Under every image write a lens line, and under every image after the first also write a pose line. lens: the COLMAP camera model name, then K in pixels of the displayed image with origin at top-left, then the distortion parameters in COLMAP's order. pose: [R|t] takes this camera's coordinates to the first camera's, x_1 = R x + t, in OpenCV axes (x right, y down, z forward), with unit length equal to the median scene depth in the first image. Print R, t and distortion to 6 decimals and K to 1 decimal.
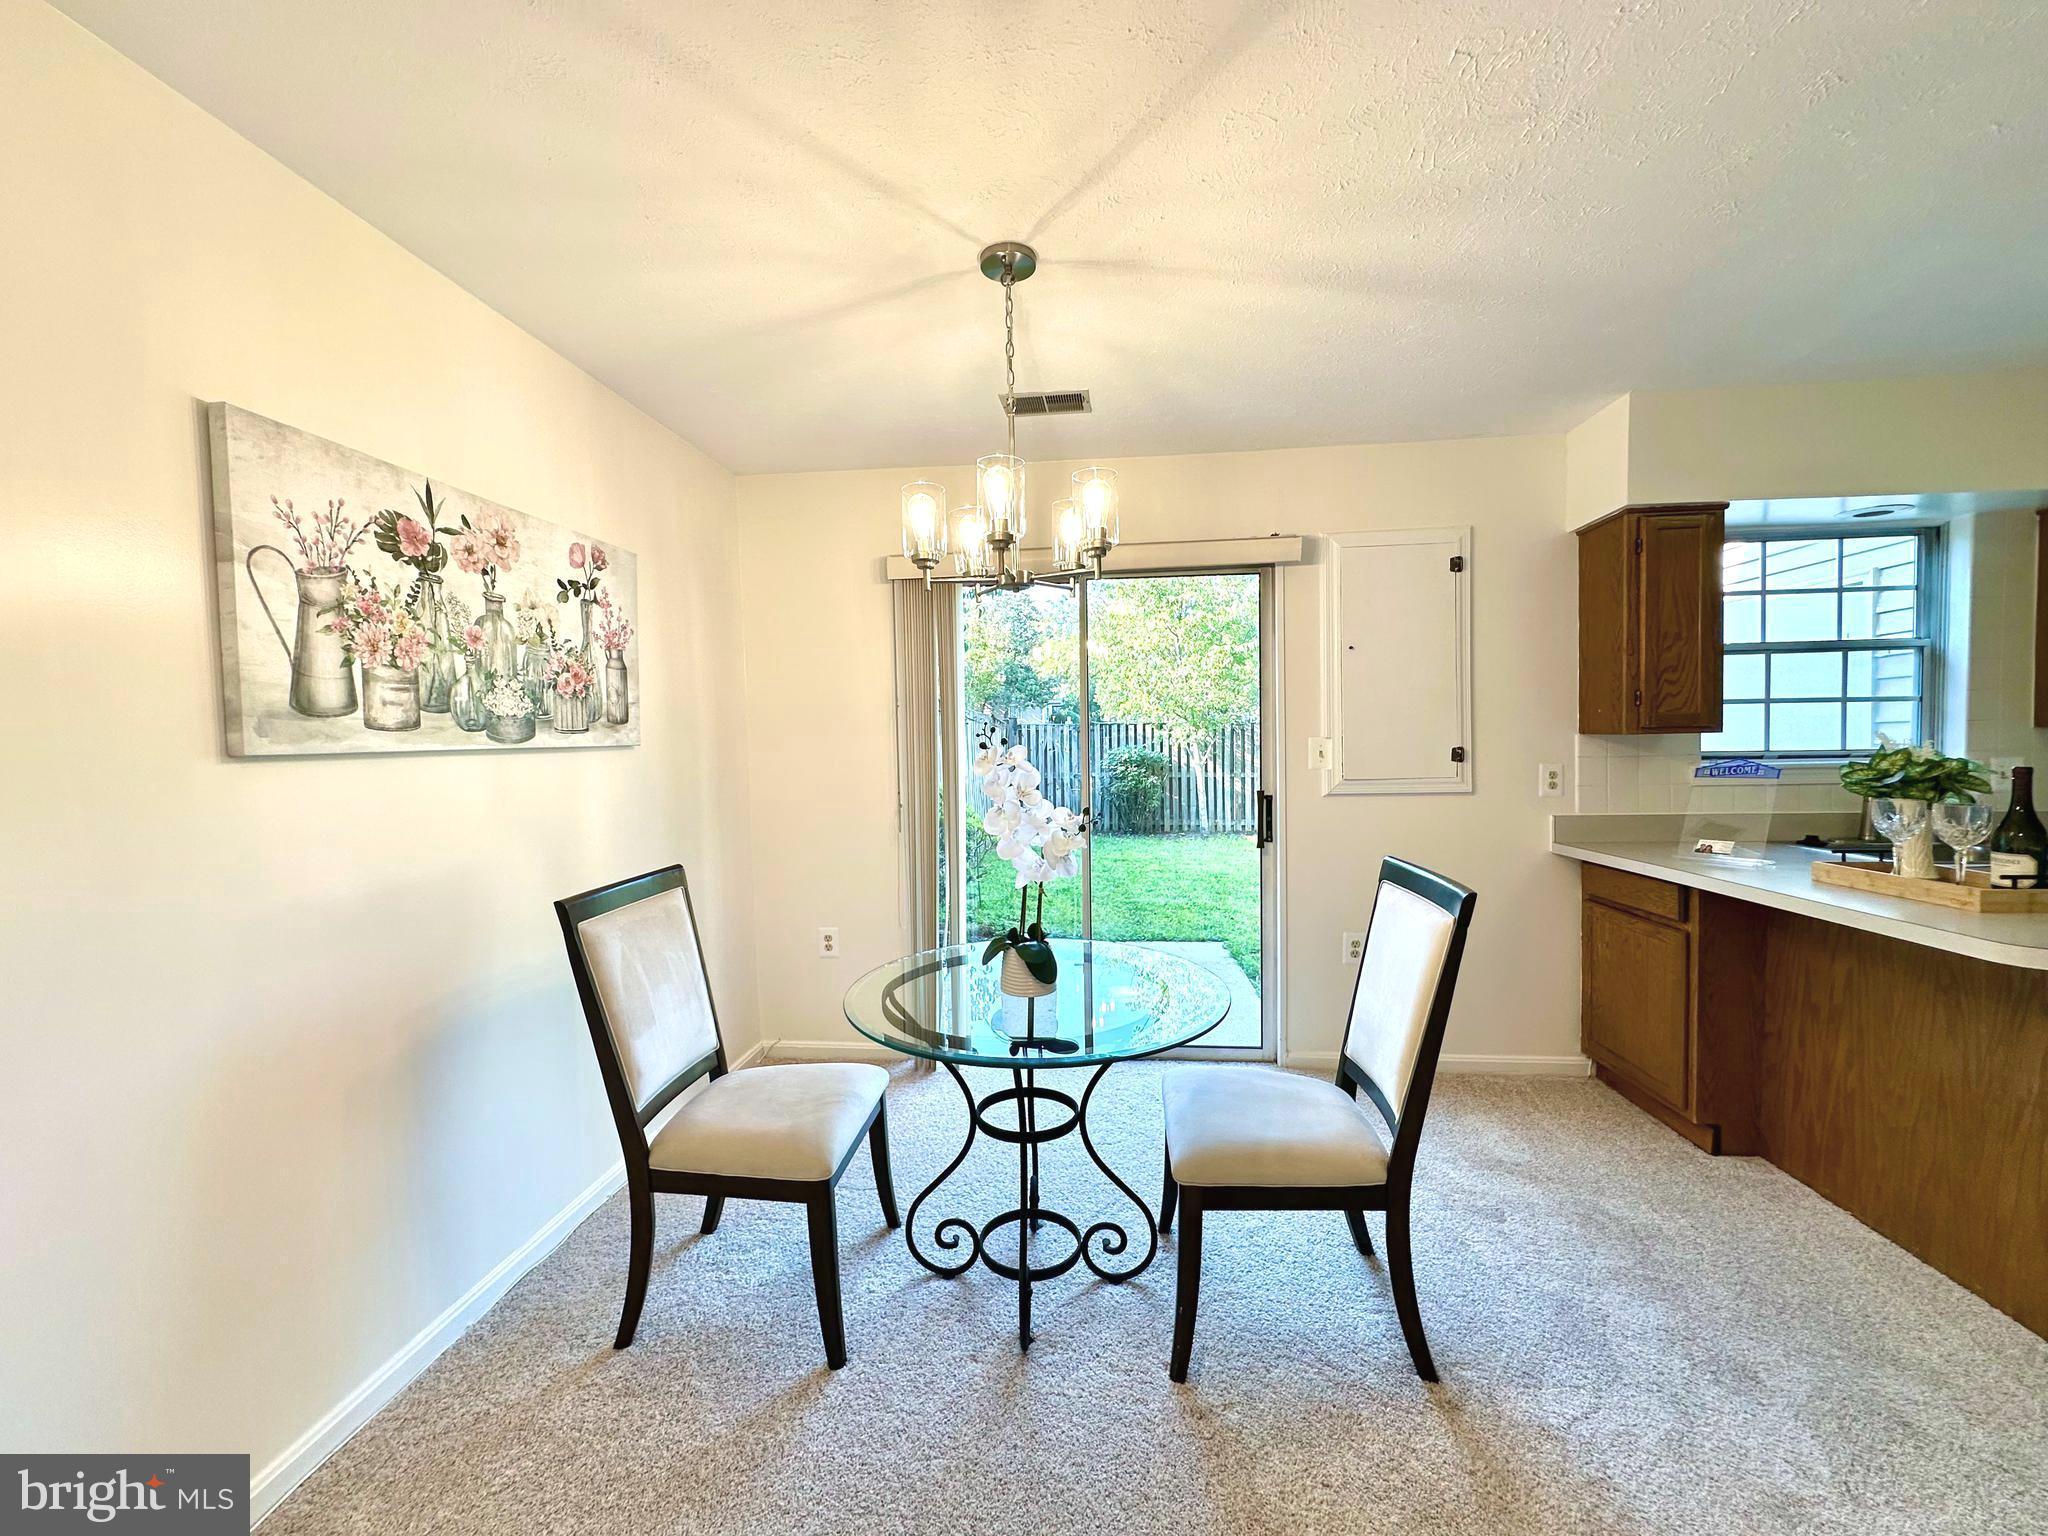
lens RADIAL K [[815.5, 0, 1013.4], [0, 815.5, 764.2], [0, 0, 1]] dist [-0.005484, 0.001721]
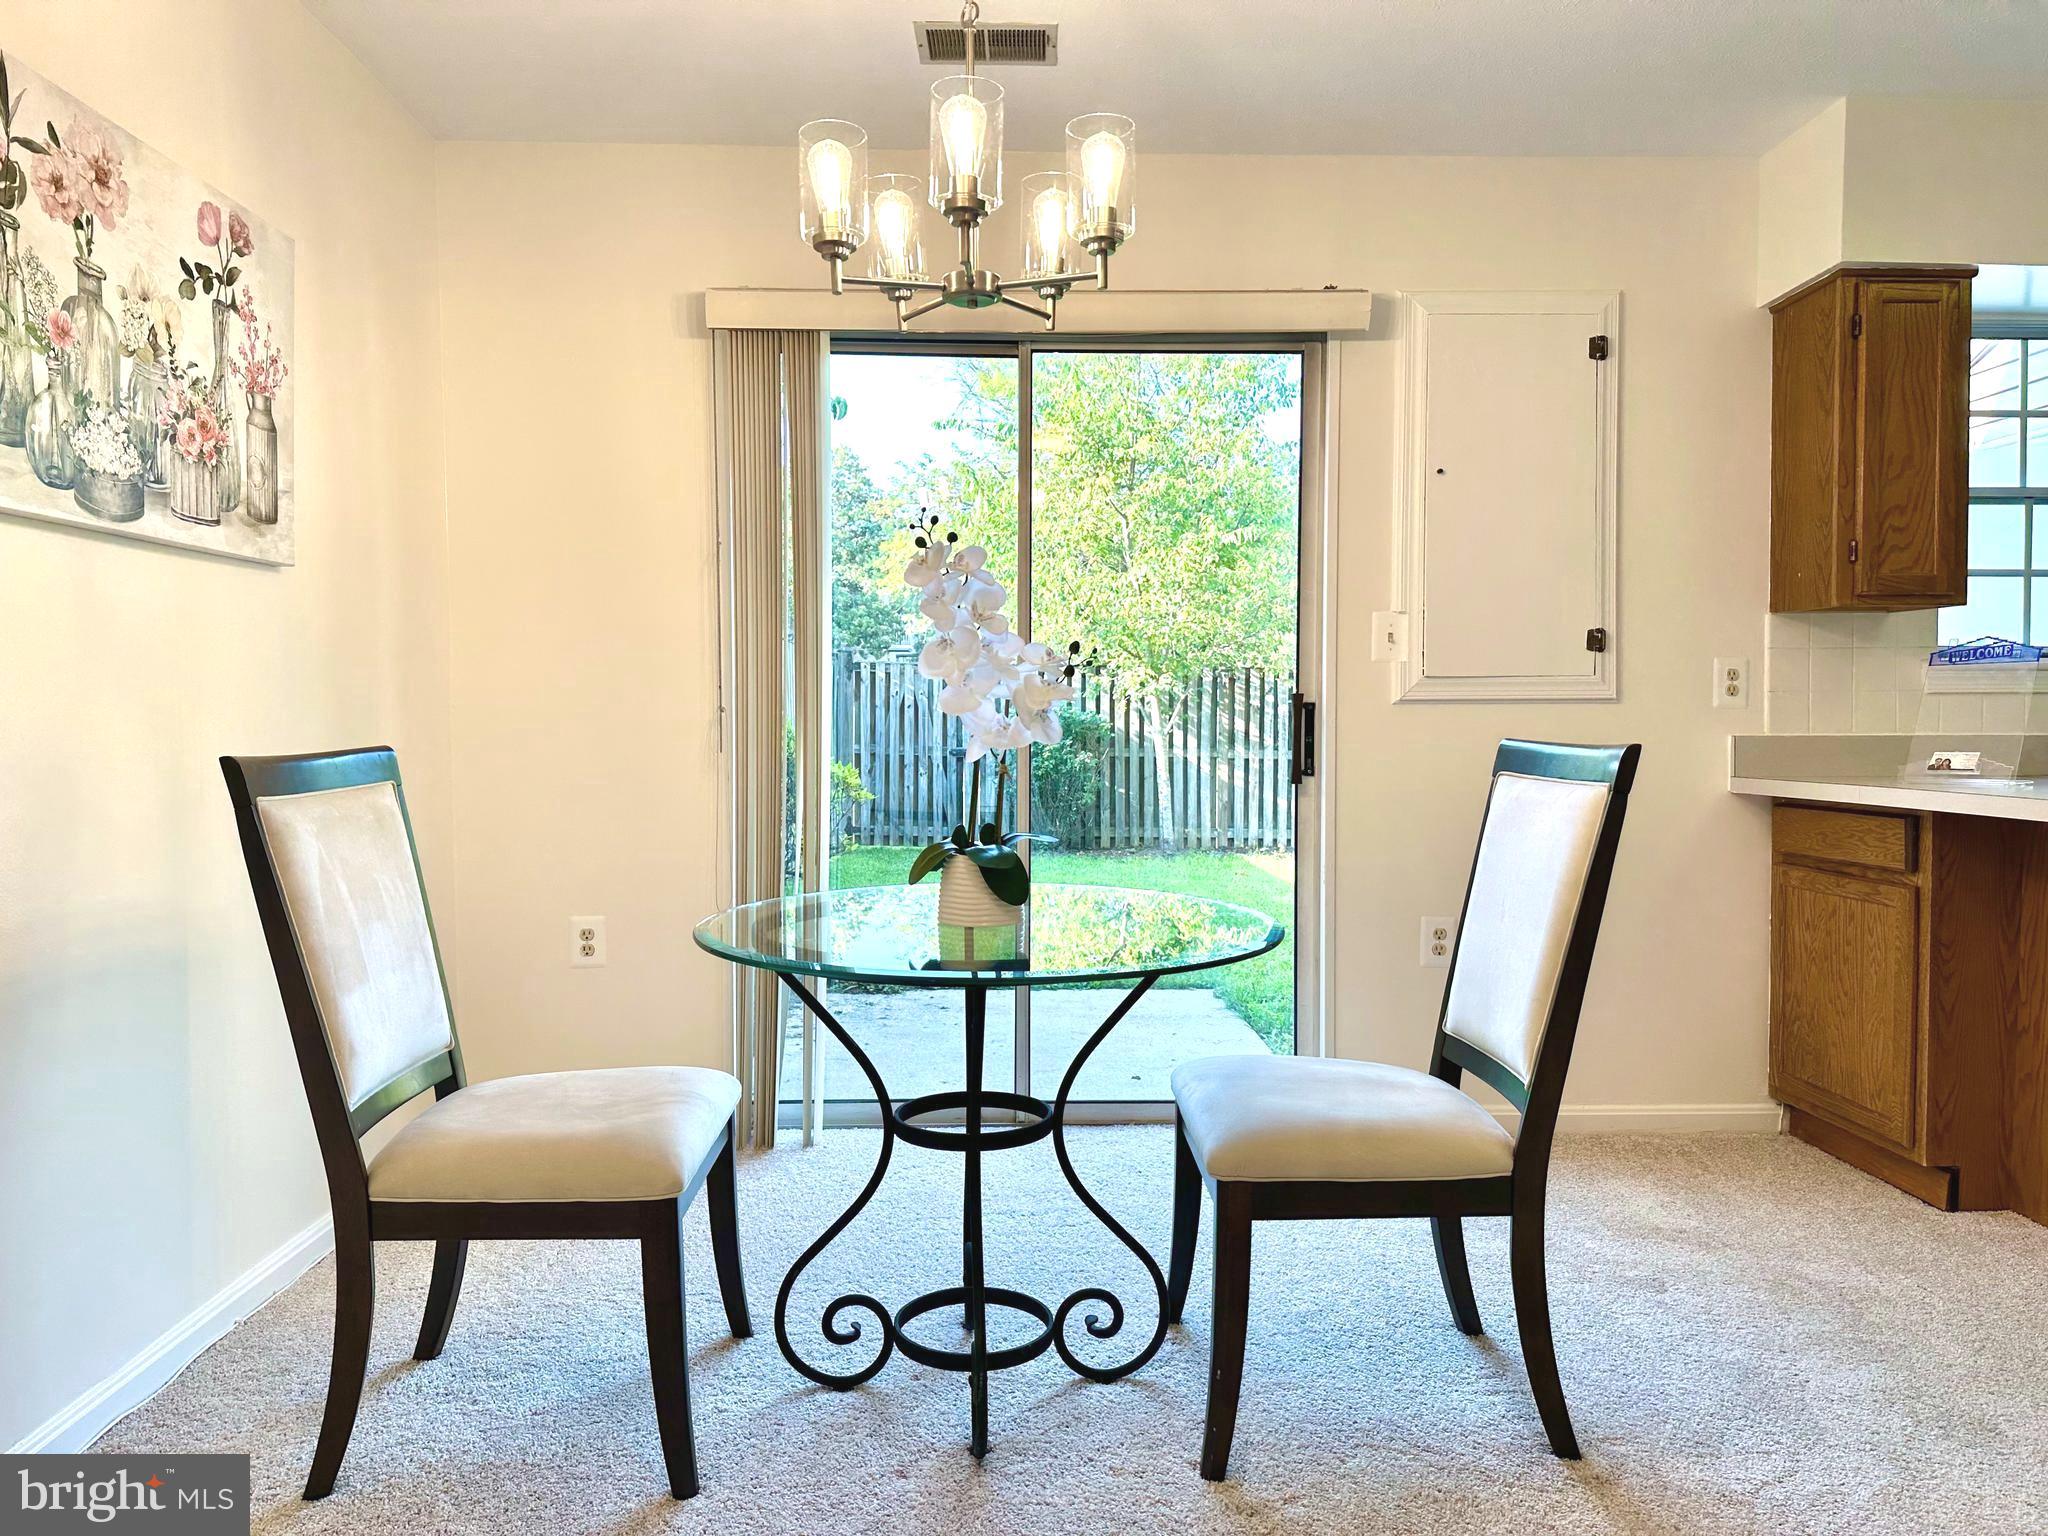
lens RADIAL K [[1426.7, 0, 1014.5], [0, 1426.7, 748.6], [0, 0, 1]] dist [0.071902, -0.091585]
pose [[0.991170, 0.015010, 0.131746, -0.098501], [-0.014177, 0.999873, -0.007262, 0.134578], [-0.131839, 0.005330, 0.991257, -0.122949]]
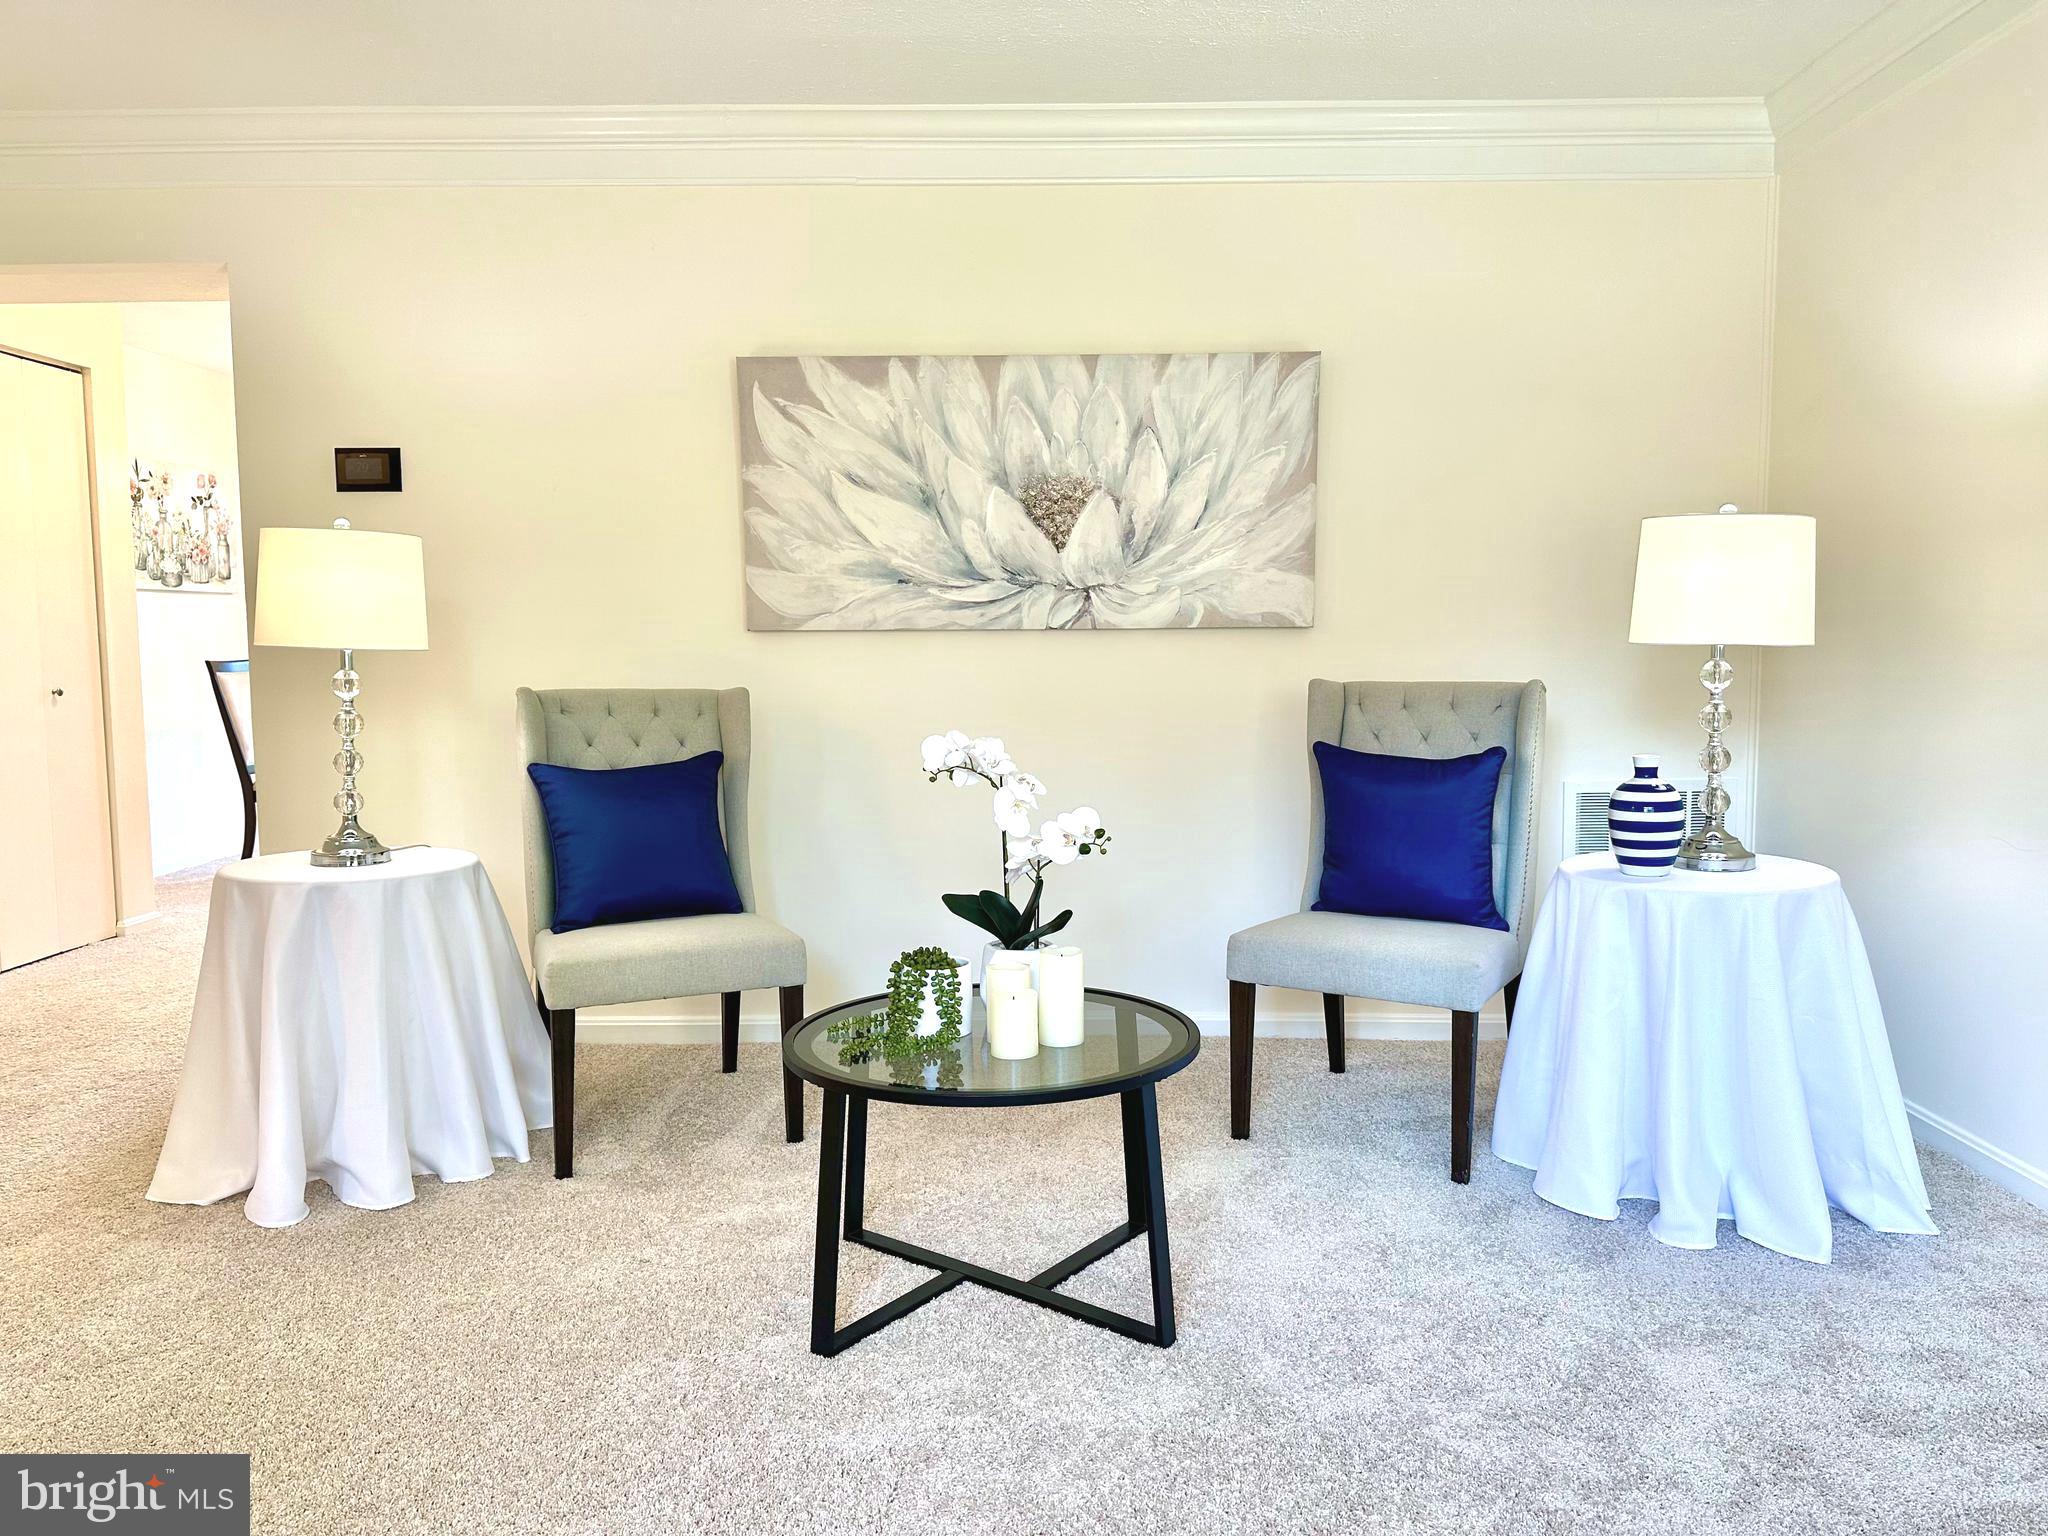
lens RADIAL K [[1426.7, 0, 1022.0], [0, 1426.7, 780.1], [0, 0, 1]] dist [0.071902, -0.091585]
pose [[0.994993, 0.014108, 0.098940, 1.004395], [-0.020646, 0.997648, 0.065369, 0.157194], [-0.097785, -0.067084, 0.992944, -2.512131]]
